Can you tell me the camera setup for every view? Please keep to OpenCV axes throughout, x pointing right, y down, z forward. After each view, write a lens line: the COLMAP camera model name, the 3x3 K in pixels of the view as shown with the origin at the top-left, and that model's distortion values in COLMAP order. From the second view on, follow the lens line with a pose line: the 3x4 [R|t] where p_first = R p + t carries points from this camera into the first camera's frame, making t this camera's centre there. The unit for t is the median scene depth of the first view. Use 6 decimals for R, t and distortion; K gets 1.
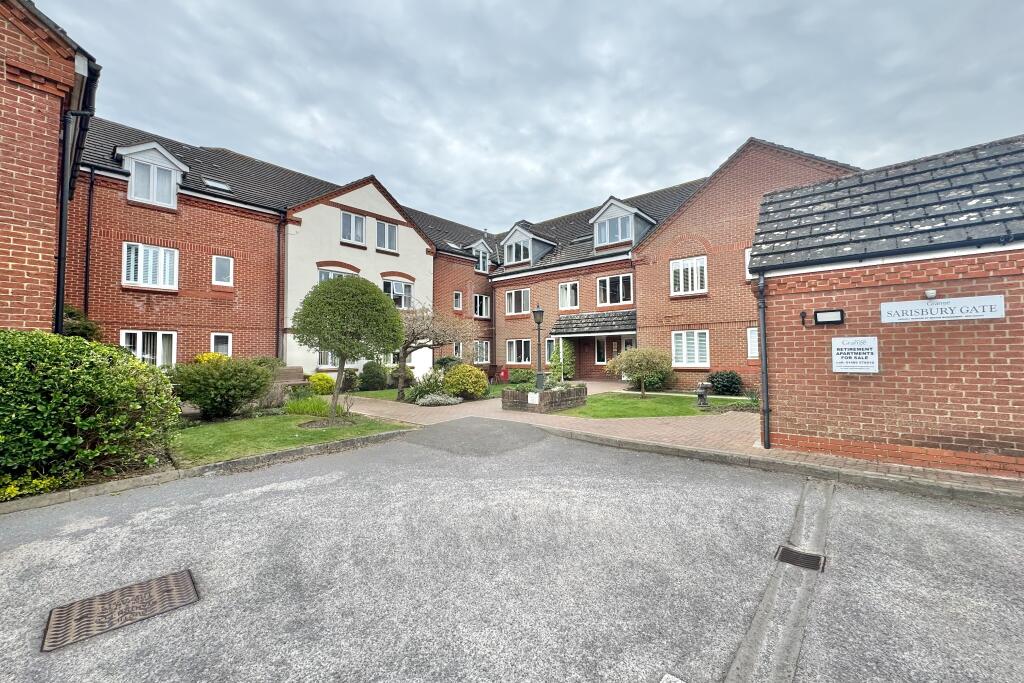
lens RADIAL K [[411.3, 0, 513.0], [0, 411.3, 342.0], [0, 0, 1]] dist [-0.002752, -0.000698]
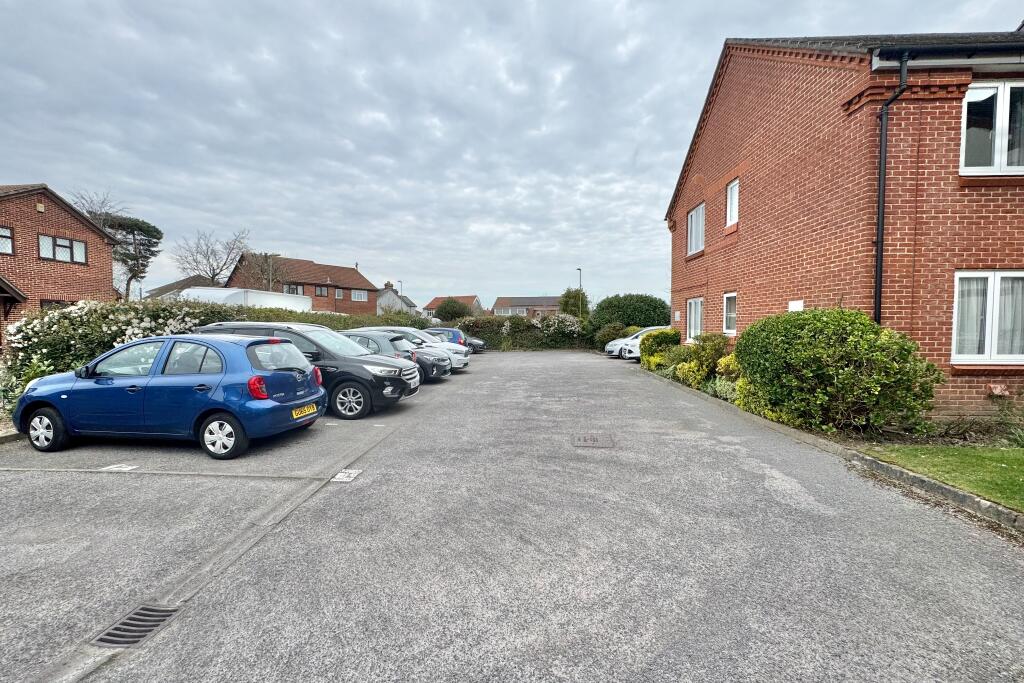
lens RADIAL K [[411.3, 0, 512.0], [0, 411.3, 339.2], [0, 0, 1]] dist [-0.002752, -0.000698]
pose [[-0.793569, 0.027964, -0.607838, 0.515960], [0.025059, 0.999598, 0.013270, 0.028310], [0.607964, -0.004701, -0.793950, 1.683472]]
